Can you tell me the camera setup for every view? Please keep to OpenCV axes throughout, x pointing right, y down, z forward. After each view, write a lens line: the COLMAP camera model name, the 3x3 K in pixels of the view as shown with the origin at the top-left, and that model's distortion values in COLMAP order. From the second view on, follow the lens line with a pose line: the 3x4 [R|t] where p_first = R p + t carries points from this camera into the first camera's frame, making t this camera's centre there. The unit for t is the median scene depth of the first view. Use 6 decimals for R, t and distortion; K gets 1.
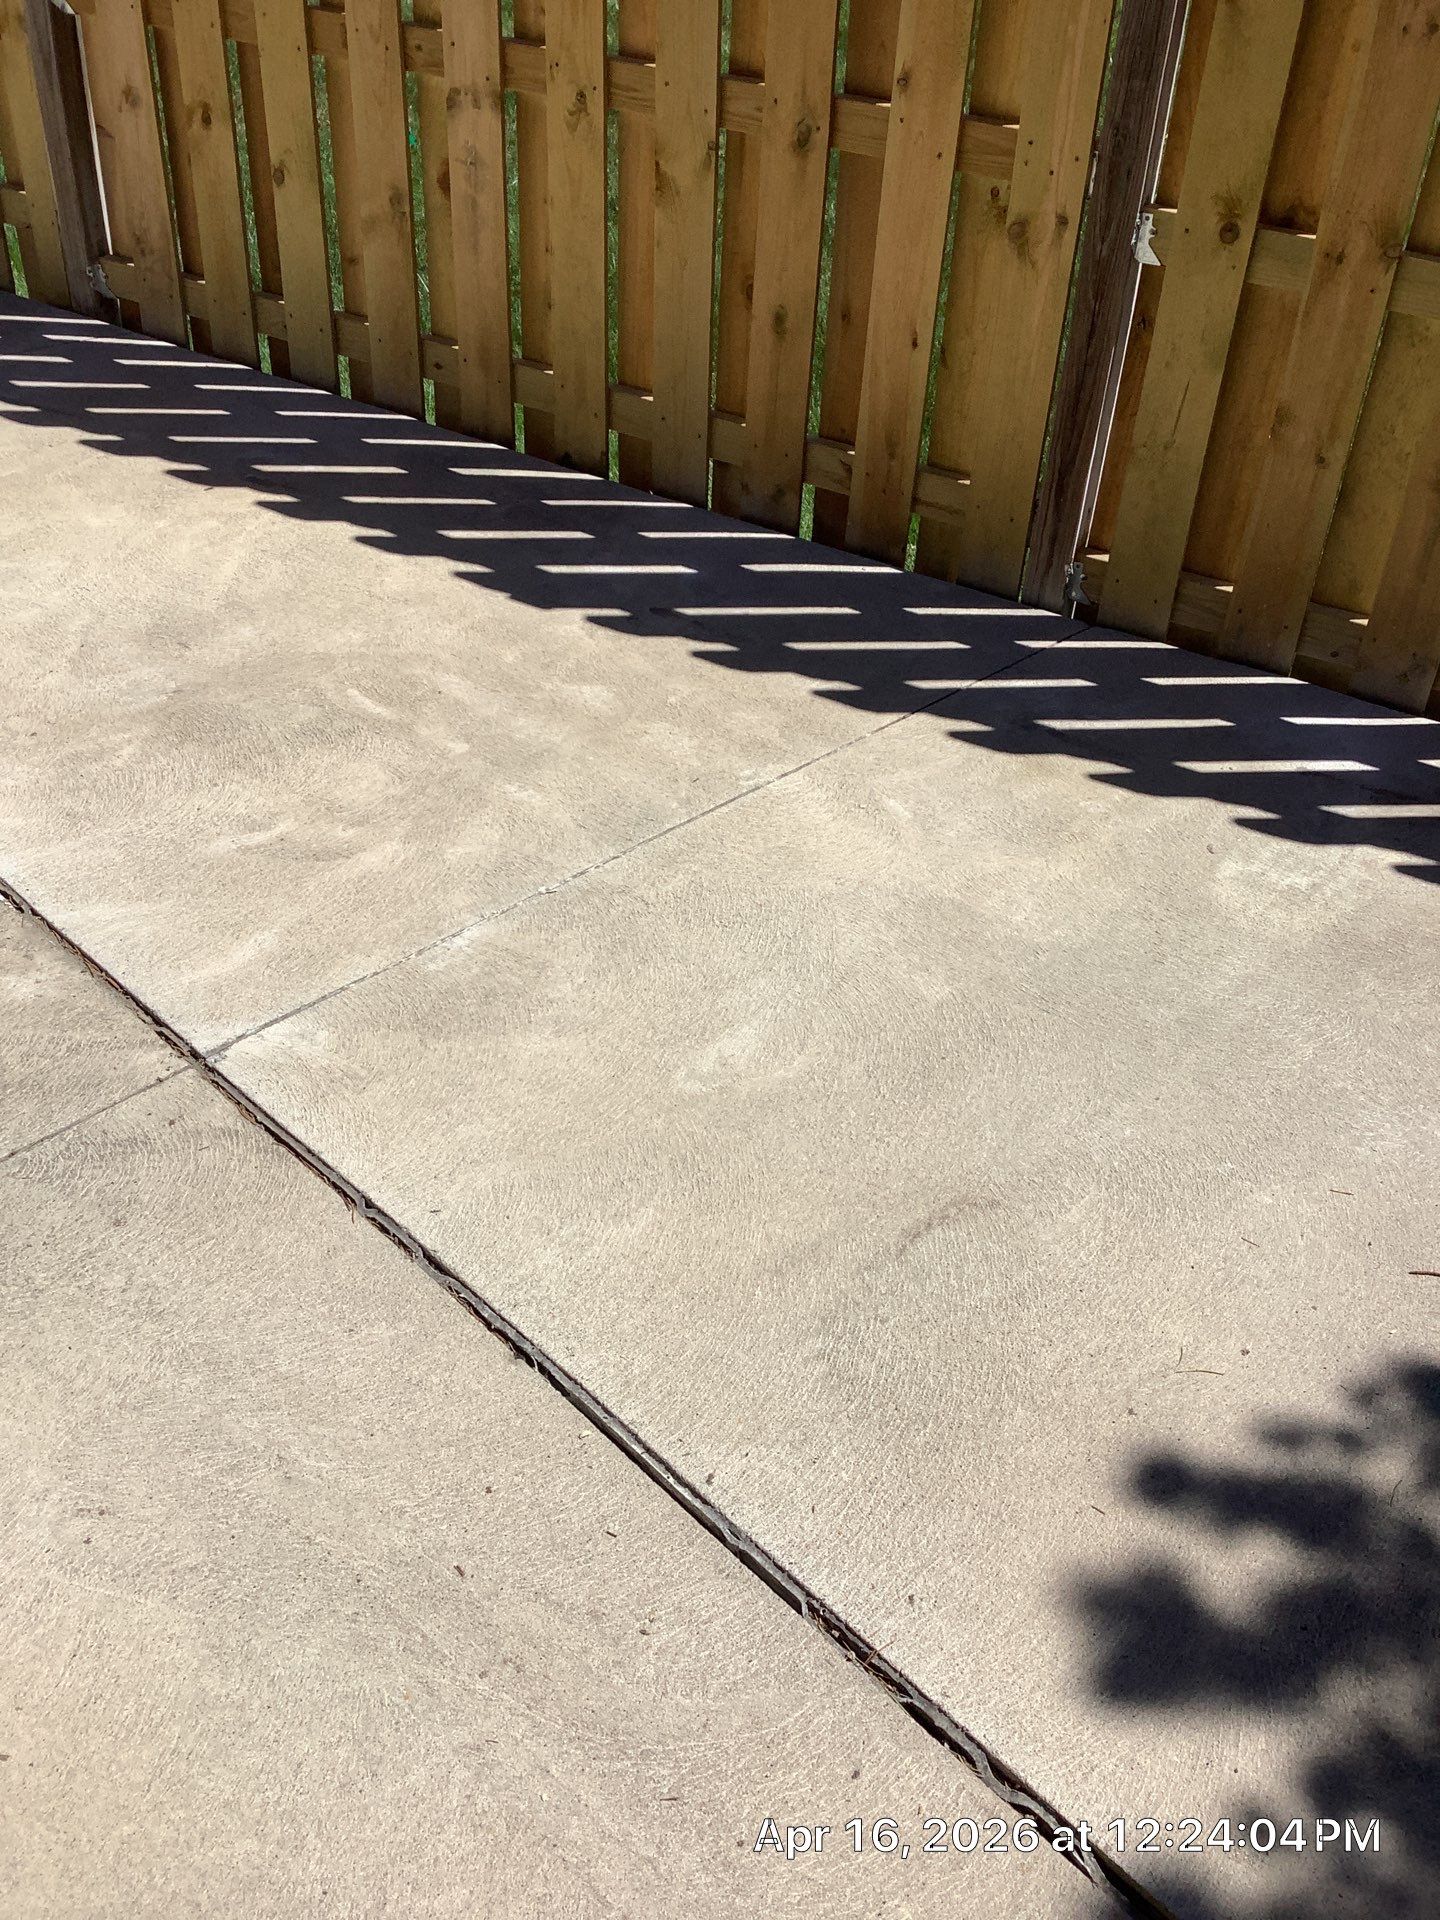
lens RADIAL K [[1759.3, 0, 708.5], [0, 1759.3, 958.3], [0, 0, 1]] dist [0.119831, -0.242477]
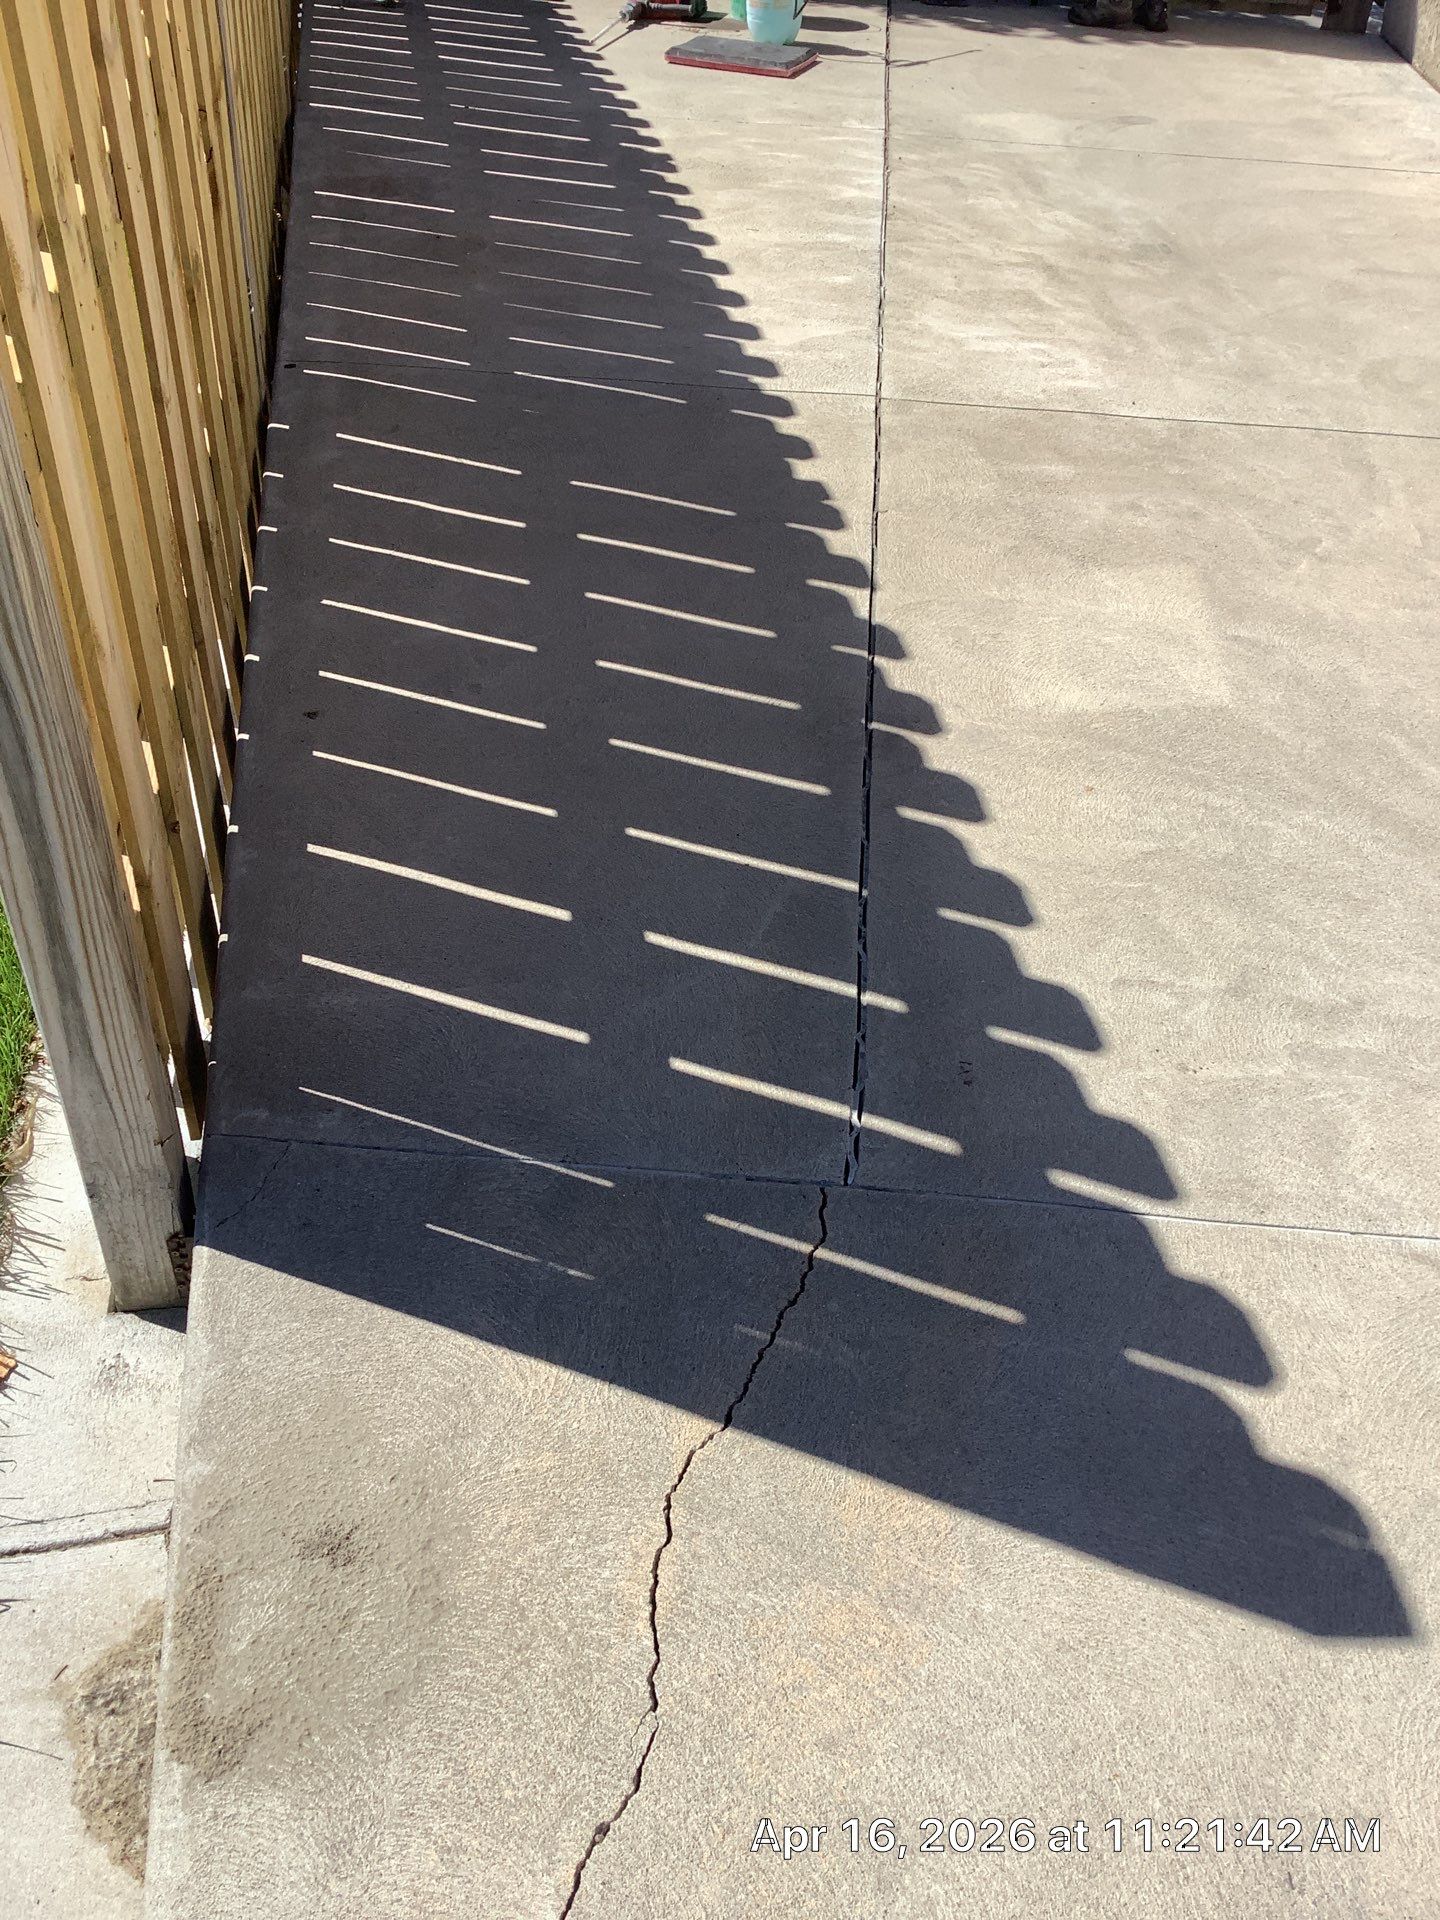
lens RADIAL K [[1705.4, 0, 728.2], [0, 1705.4, 993.8], [0, 0, 1]] dist [0.118573, -0.236050]
pose [[-0.648489, -0.551426, 0.524778, -1.742066], [0.383335, 0.359036, 0.850969, -1.403649], [-0.657660, 0.753009, -0.021450, 1.722574]]
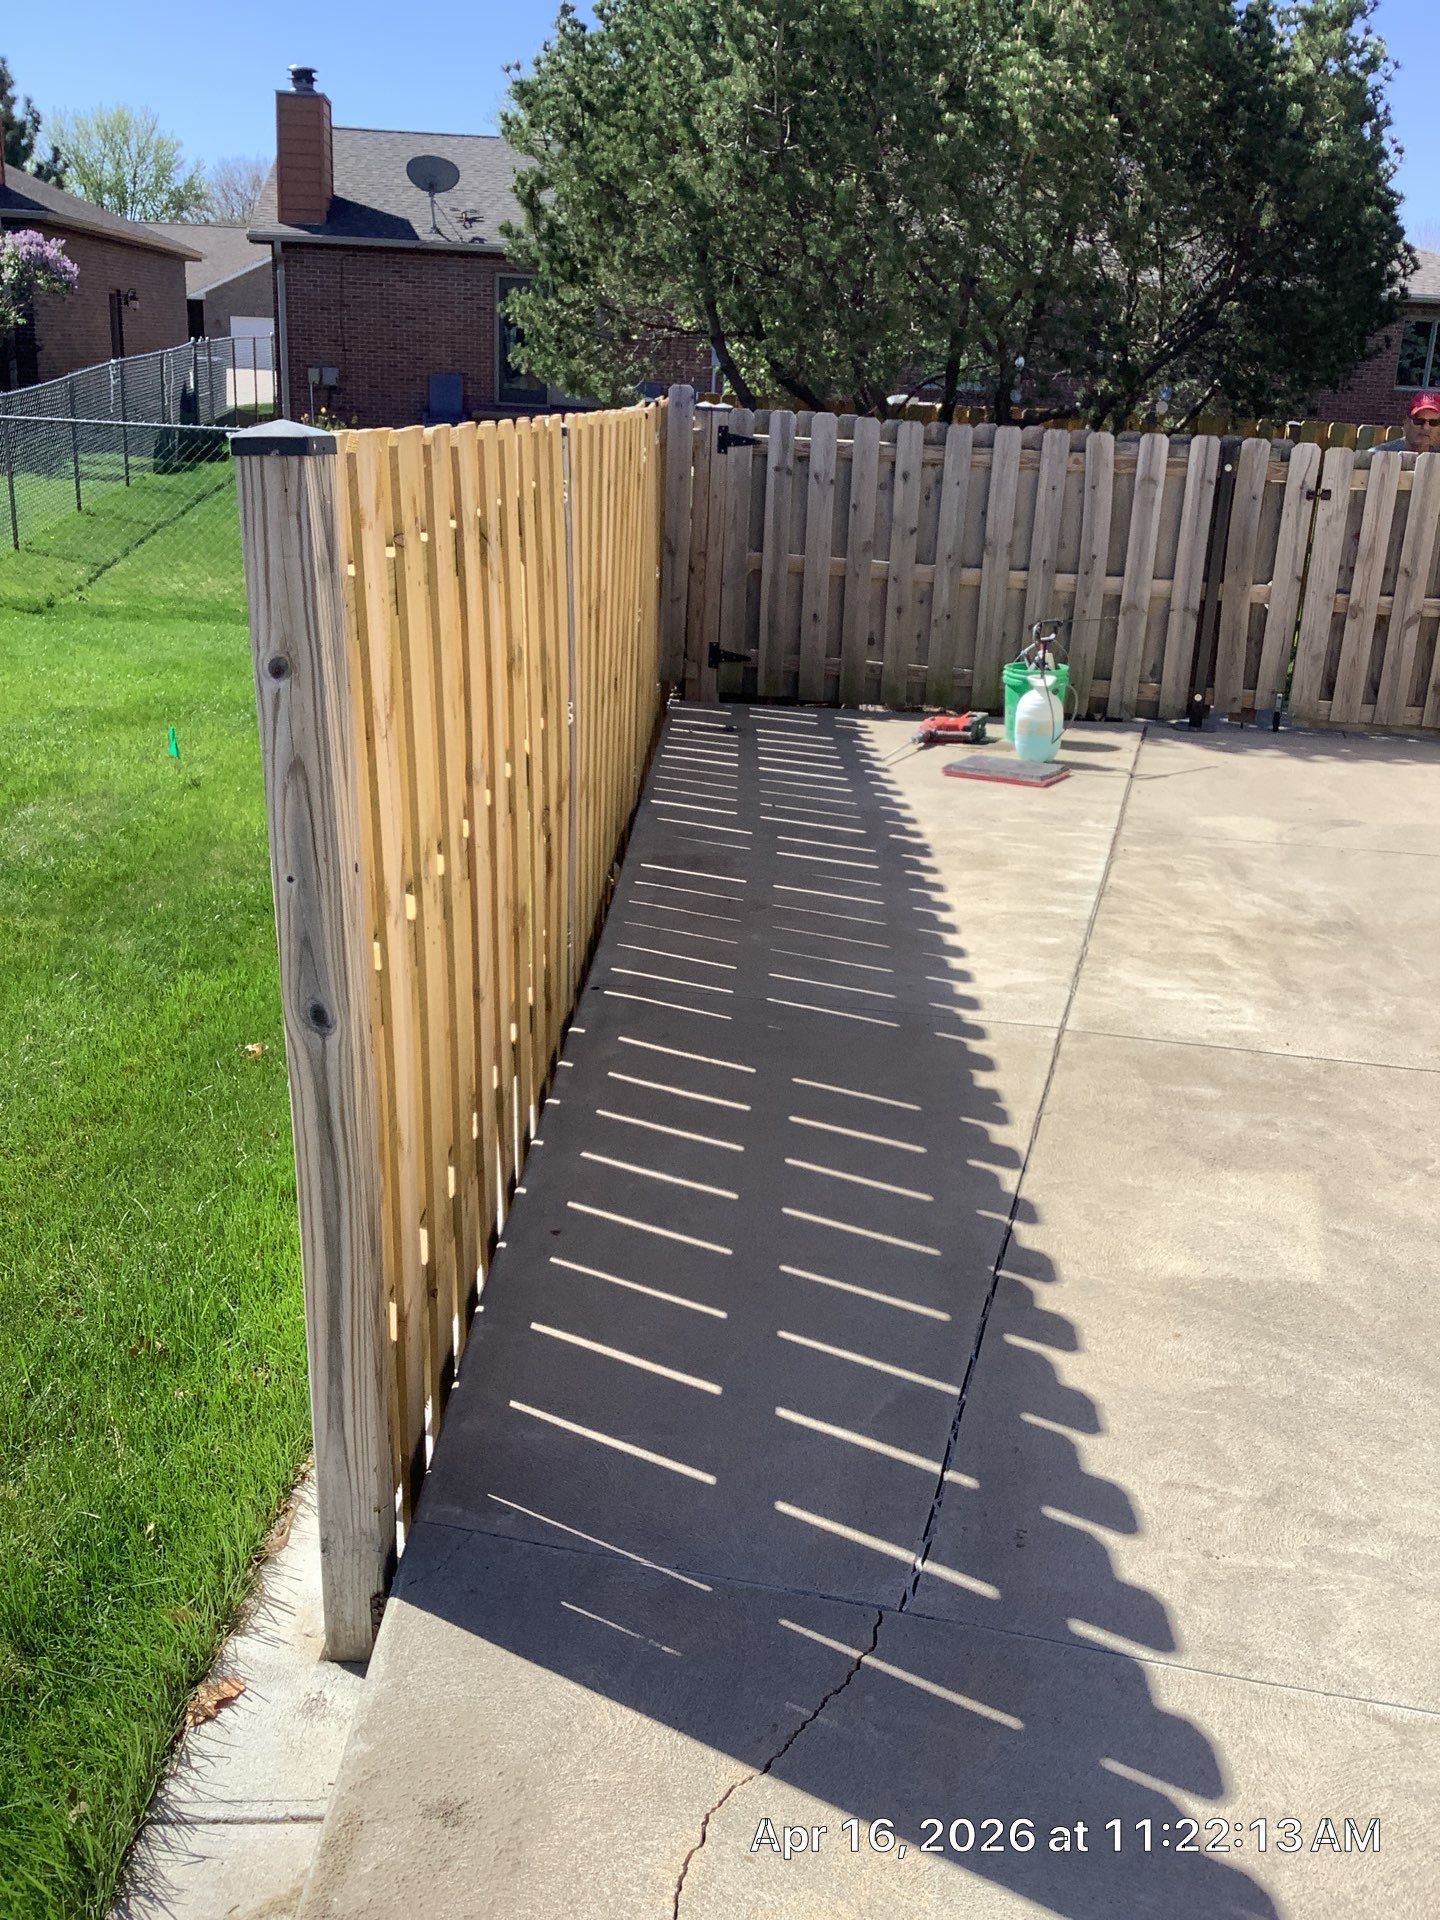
lens RADIAL K [[1740.1, 0, 726.5], [0, 1740.1, 965.9], [0, 0, 1]] dist [0.134322, -0.282803]
pose [[-0.496102, -0.339587, 0.799102, -1.996910], [0.477907, 0.661588, 0.577846, -1.523761], [-0.724905, 0.668567, -0.165924, 1.728462]]
